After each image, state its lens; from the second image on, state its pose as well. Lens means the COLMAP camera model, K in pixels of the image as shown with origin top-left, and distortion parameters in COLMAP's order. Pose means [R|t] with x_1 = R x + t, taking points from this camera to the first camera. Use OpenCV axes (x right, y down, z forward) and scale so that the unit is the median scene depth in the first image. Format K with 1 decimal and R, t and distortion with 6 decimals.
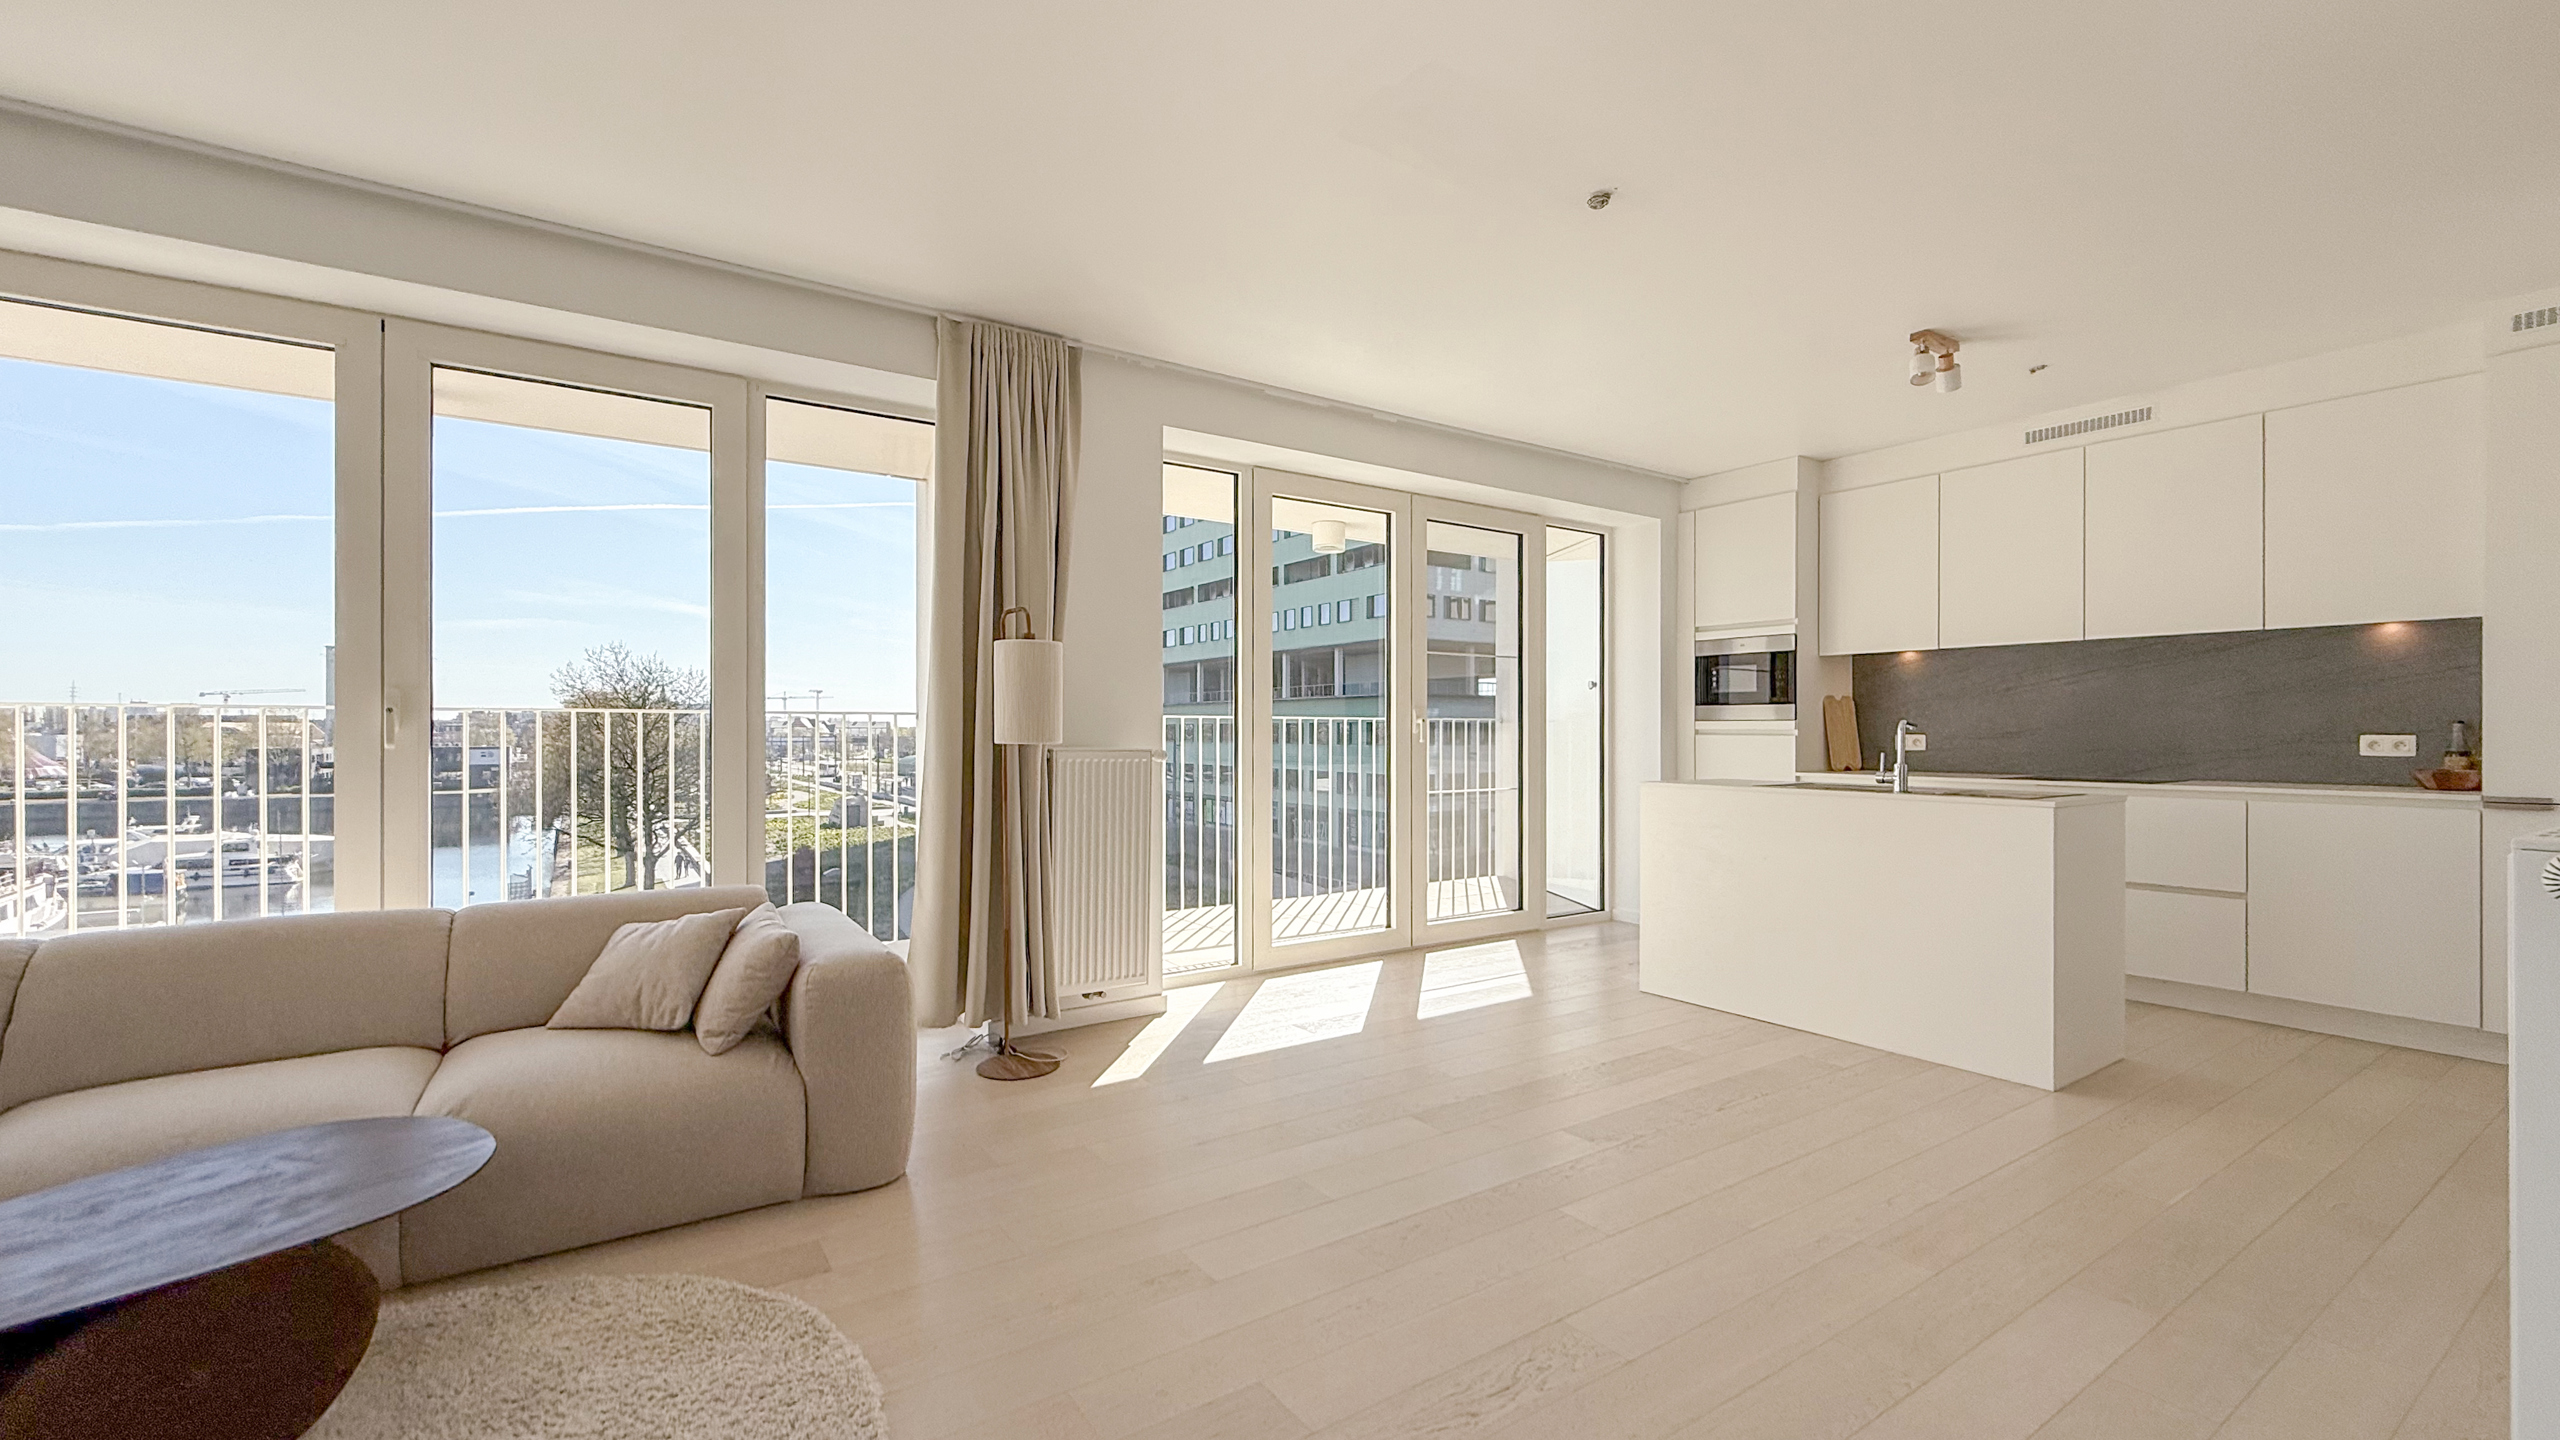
lens RADIAL K [[1047.1, 0, 1270.2], [0, 1047.1, 731.8], [0, 0, 1]] dist [0.002688, 0.000530]
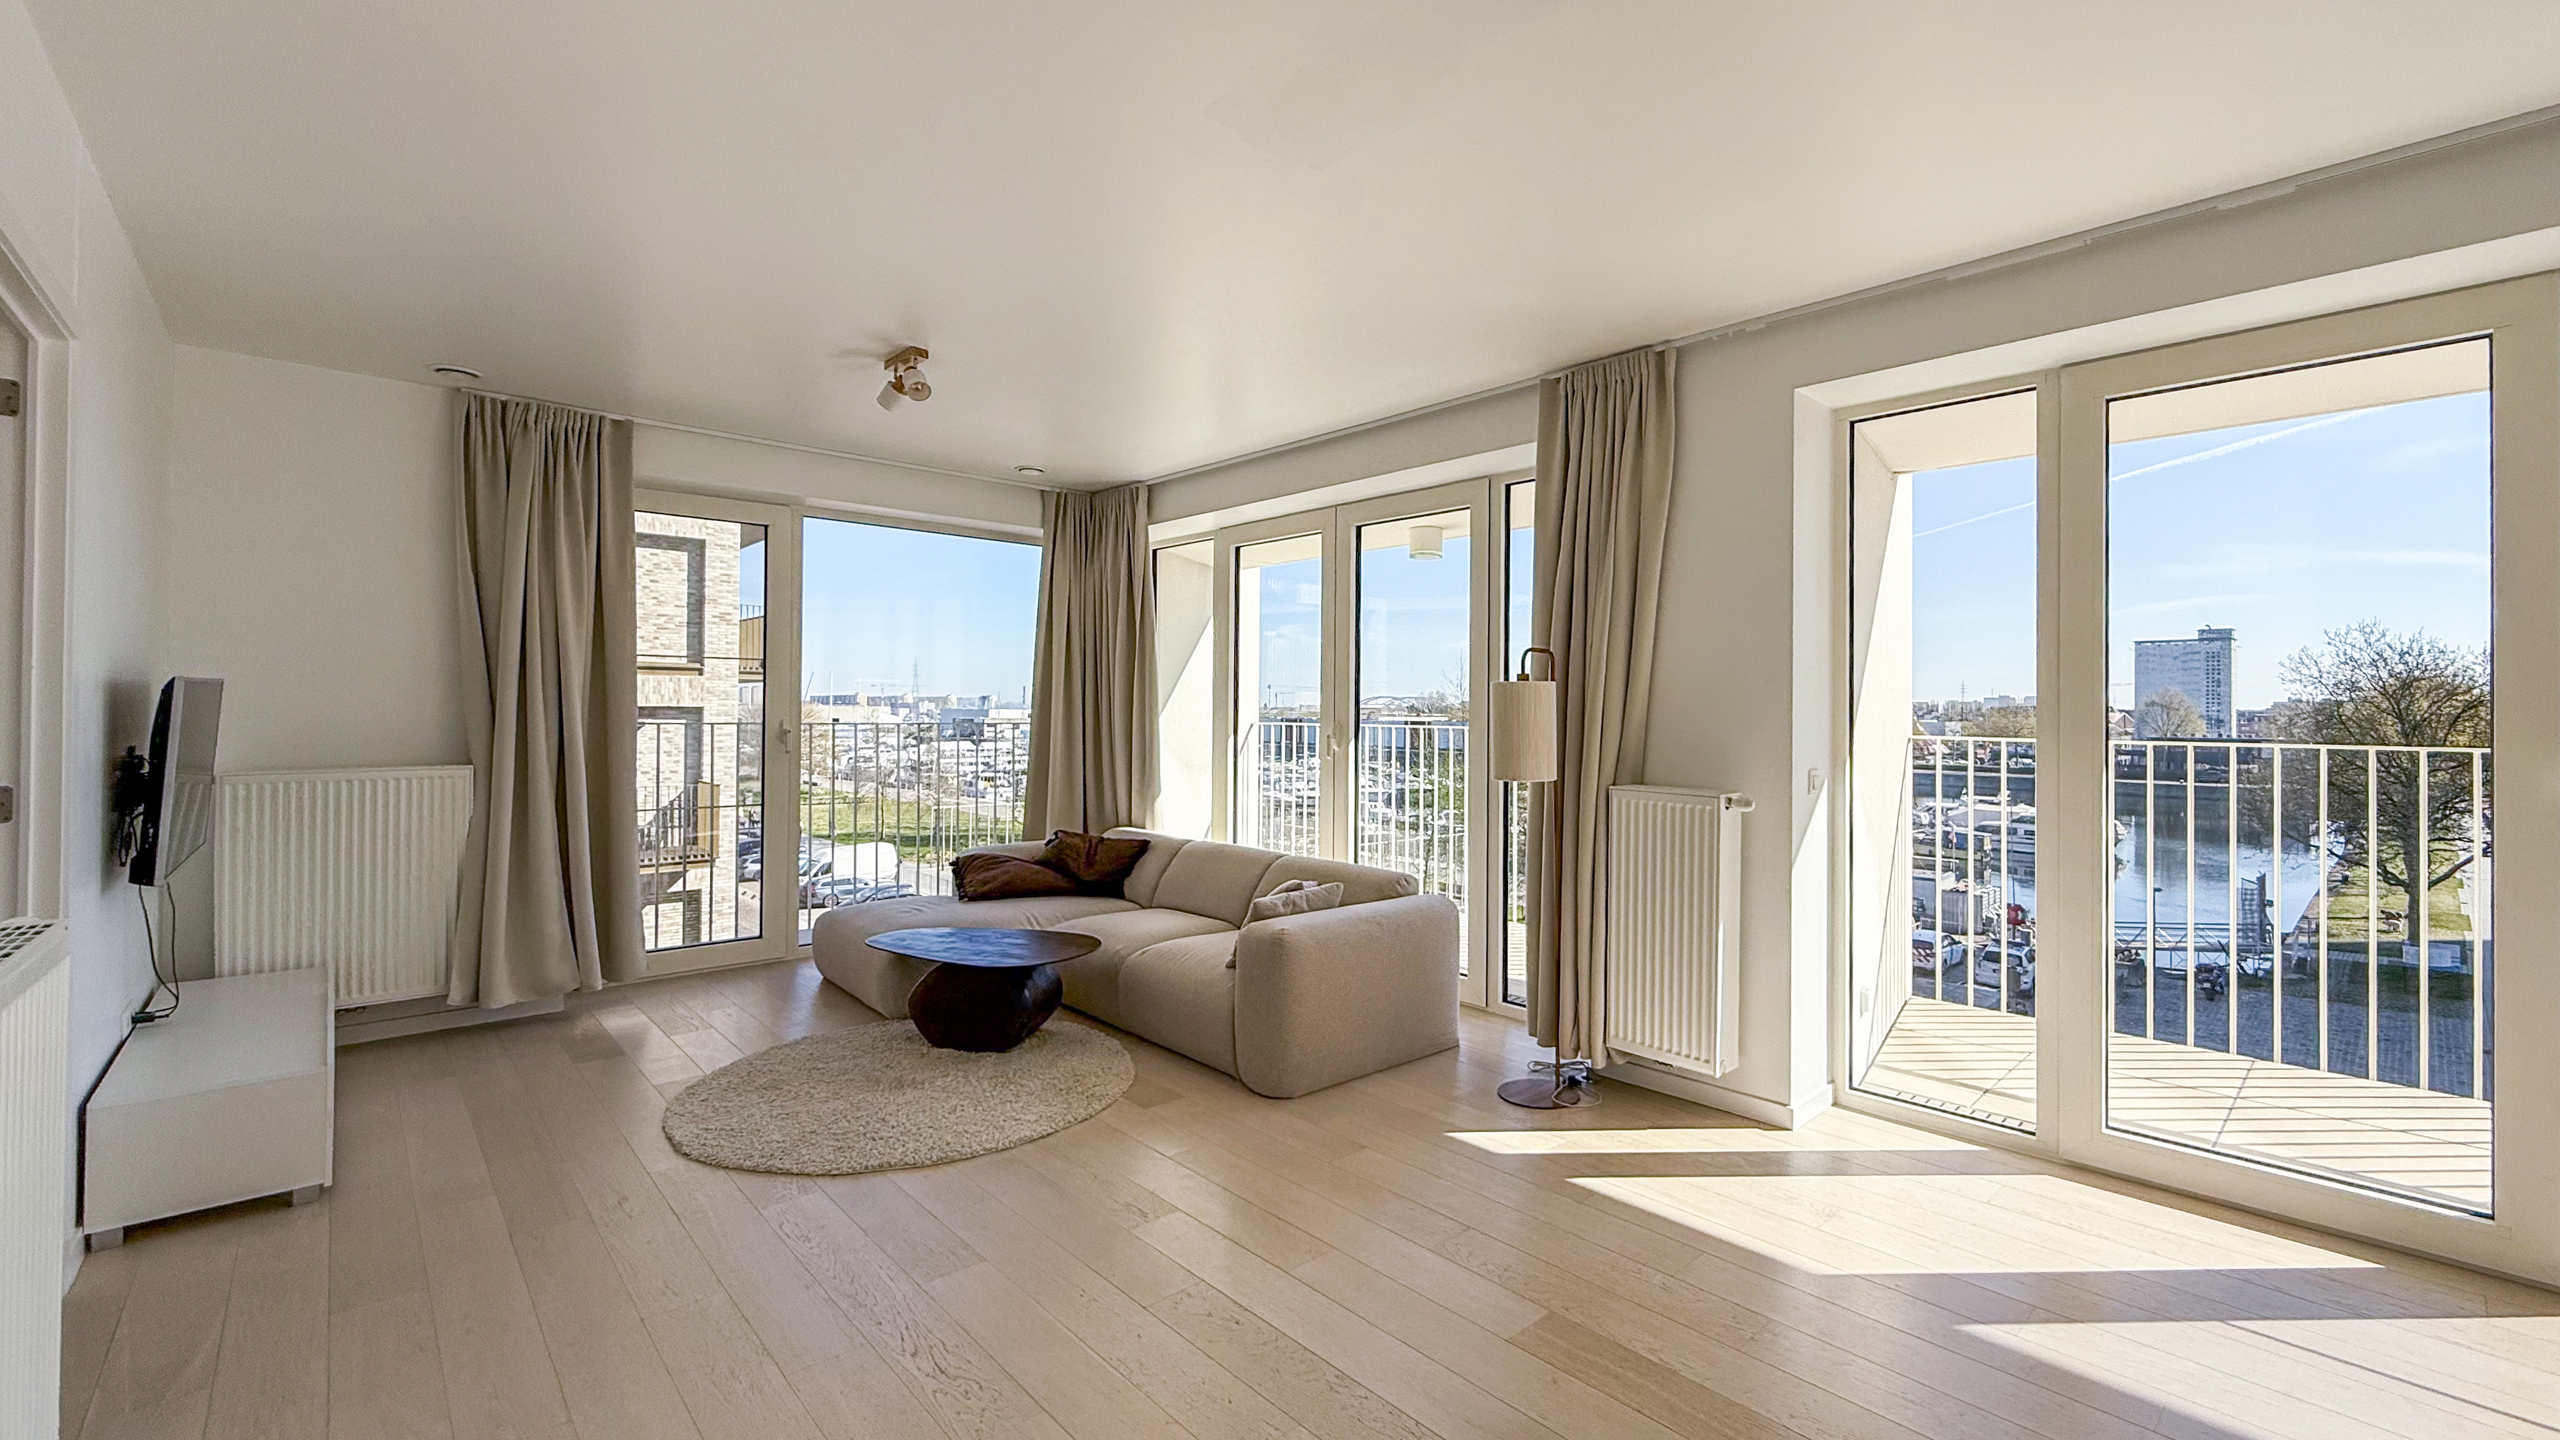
lens RADIAL K [[1047.1, 0, 1328.7], [0, 1047.1, 679.0], [0, 0, 1]] dist [0.002688, 0.000530]
pose [[0.177065, -0.030736, -0.983719, 0.672927], [-0.008485, 0.999427, -0.032754, -0.044785], [0.984163, 0.014147, 0.176703, 0.557706]]
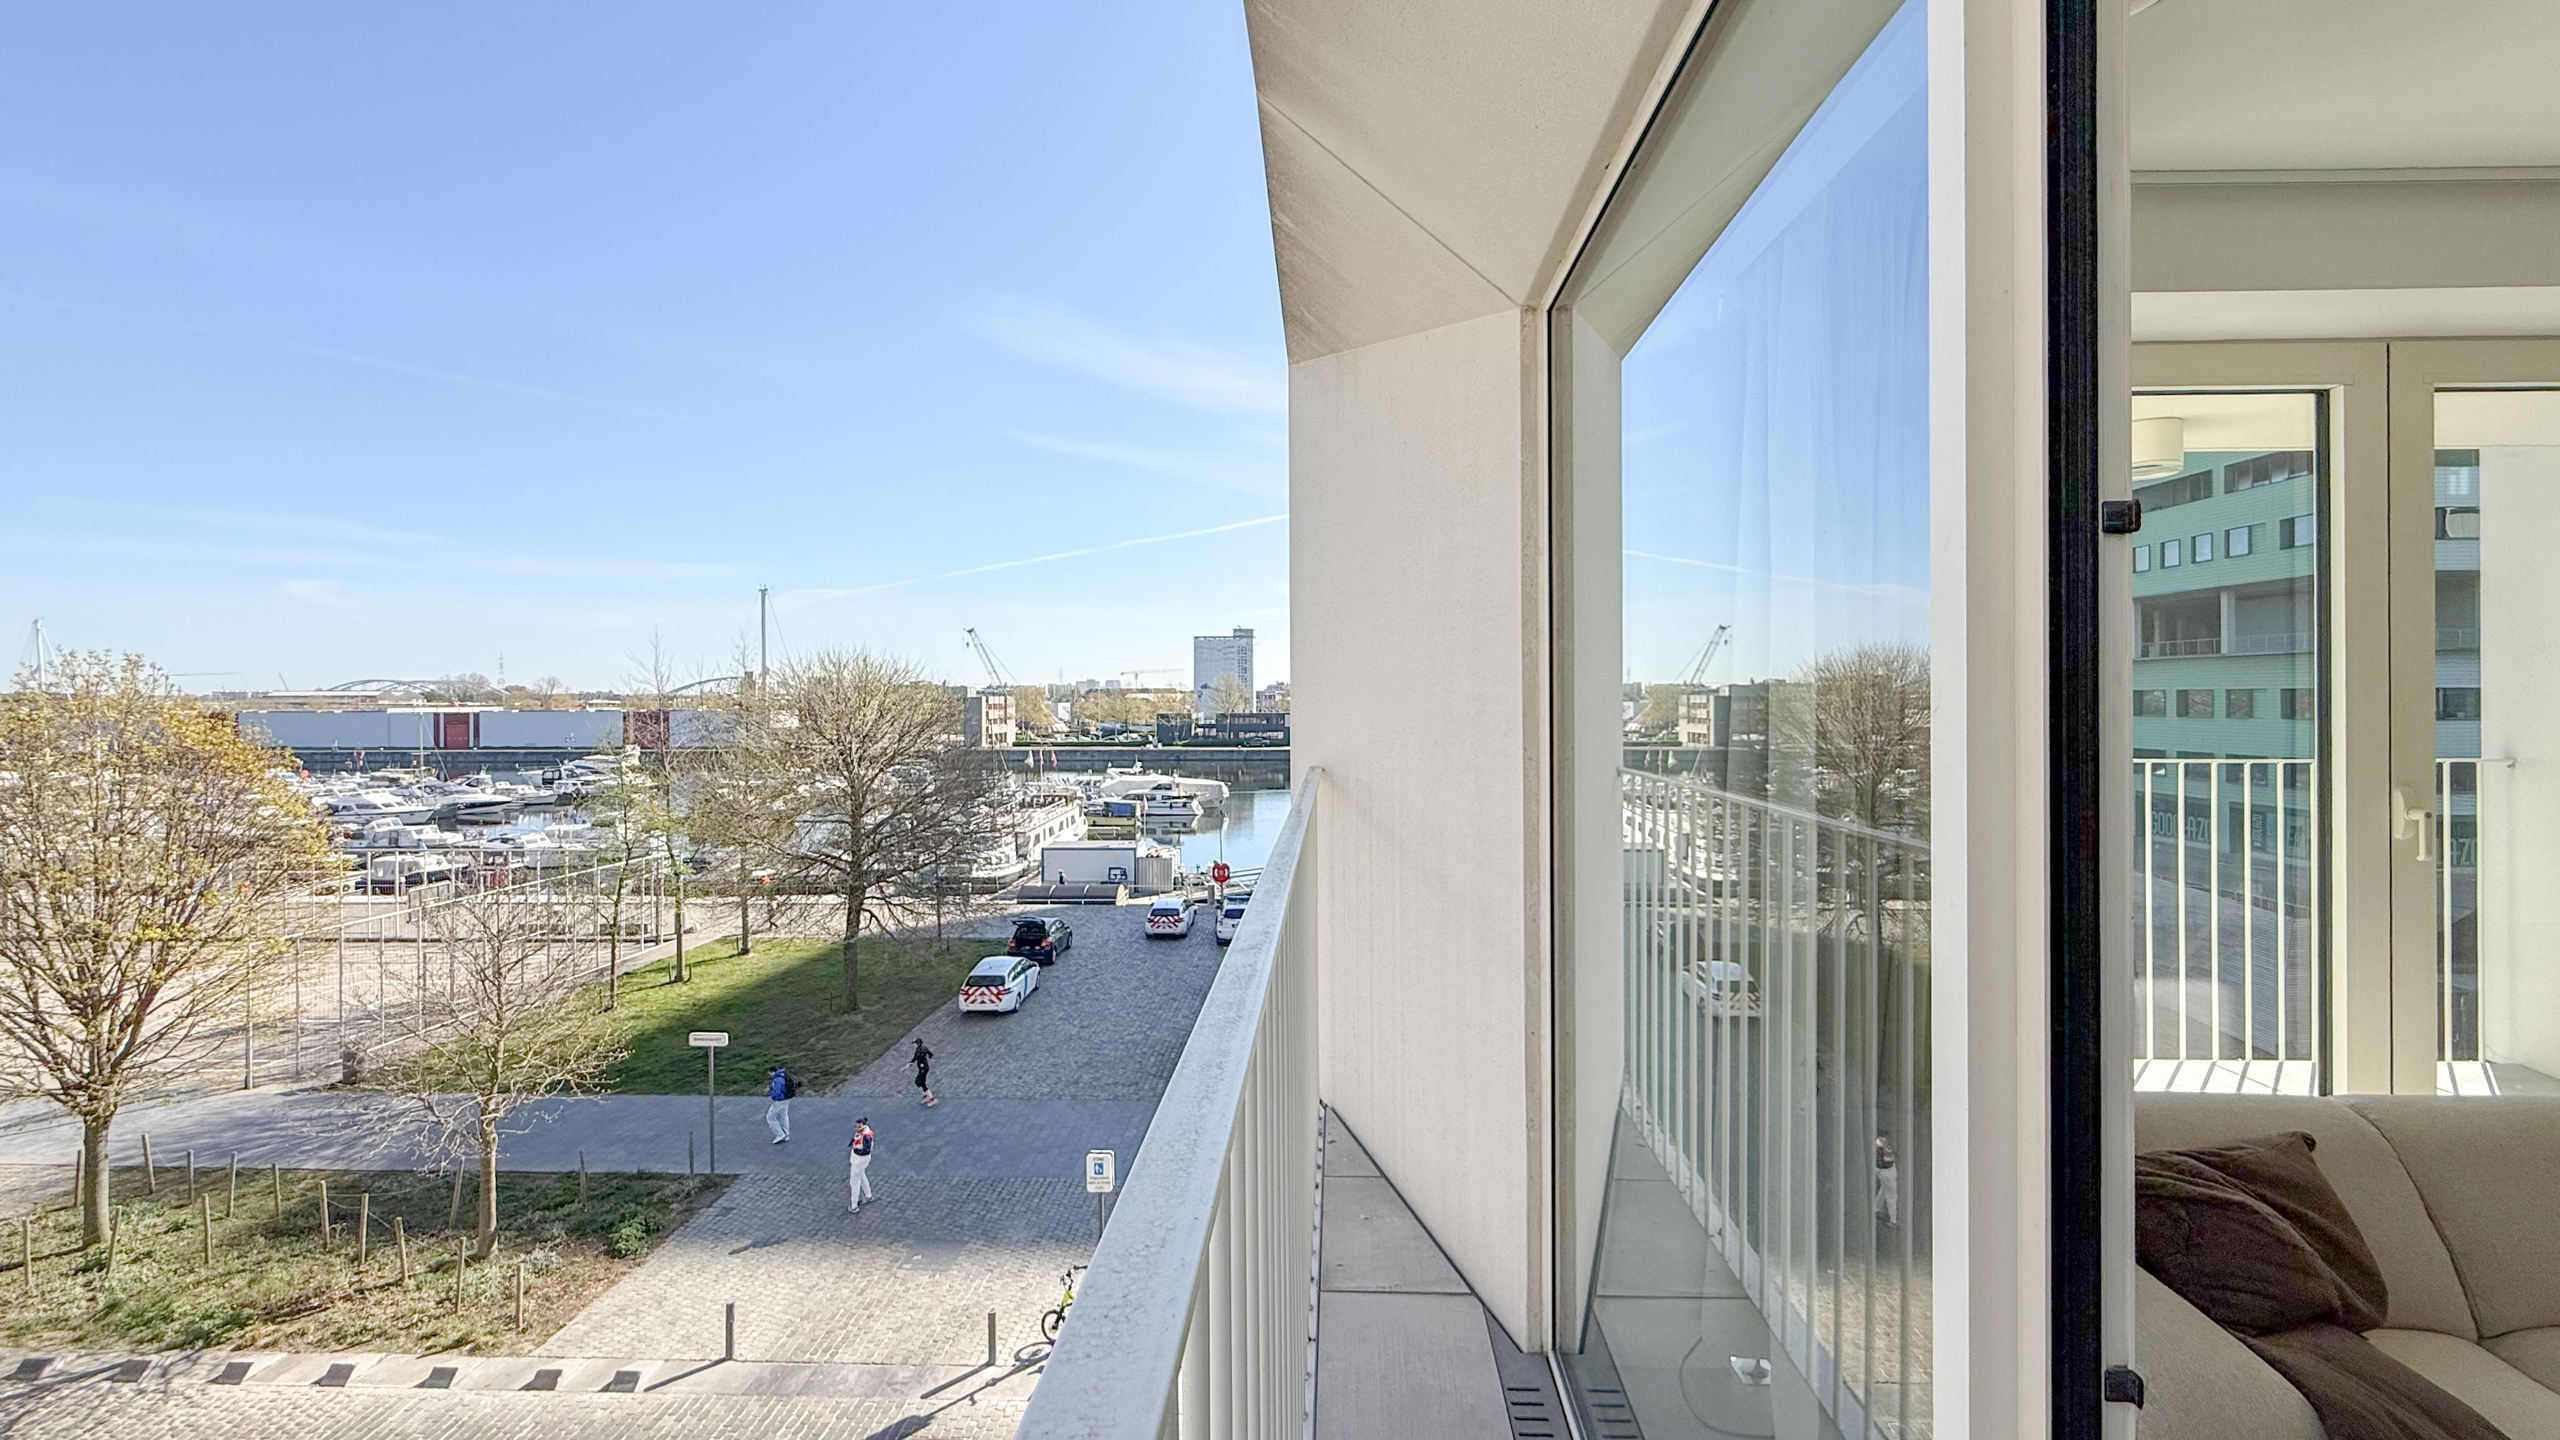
lens RADIAL K [[1047.1, 0, 1314.7], [0, 1047.1, 695.4], [0, 0, 1]] dist [0.002688, 0.000530]
pose [[0.818586, -0.005411, -0.574359, -0.772917], [0.004174, 0.999985, -0.003472, -0.082116], [0.574369, 0.000445, 0.818596, -0.129103]]
